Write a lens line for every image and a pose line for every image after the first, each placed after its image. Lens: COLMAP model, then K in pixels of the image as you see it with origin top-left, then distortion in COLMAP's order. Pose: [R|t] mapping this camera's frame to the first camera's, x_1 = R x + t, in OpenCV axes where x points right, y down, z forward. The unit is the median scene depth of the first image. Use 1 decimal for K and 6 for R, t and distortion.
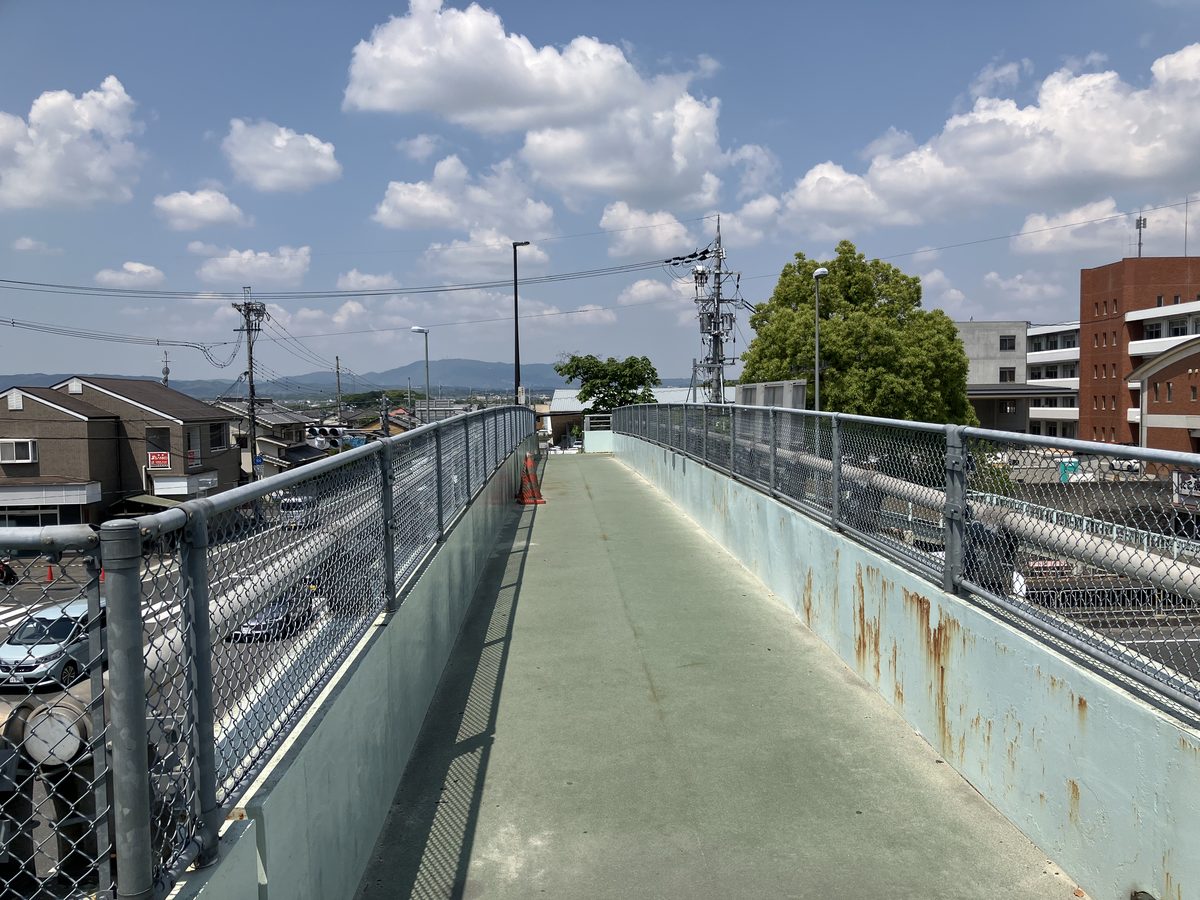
lens RADIAL K [[963.6, 0, 601.6], [0, 963.6, 452.6], [0, 0, 1]] dist [0.006447, -0.012822]
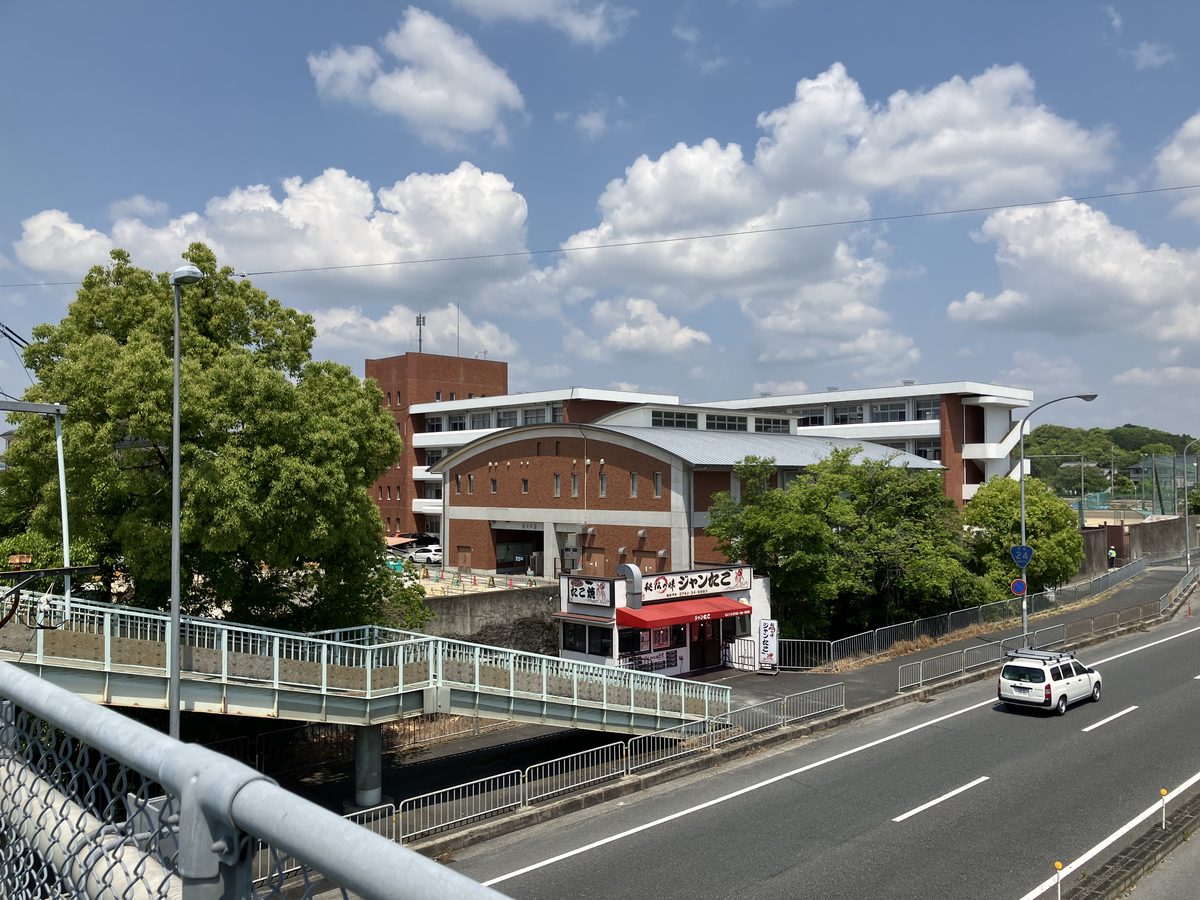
lens RADIAL K [[963.6, 0, 609.1], [0, 963.6, 460.6], [0, 0, 1]] dist [0.006447, -0.012822]
pose [[0.734756, 0.028632, 0.677727, 0.027080], [0.026872, 0.997096, -0.071257, -0.026807], [-0.677799, 0.070568, 0.731853, 0.370568]]
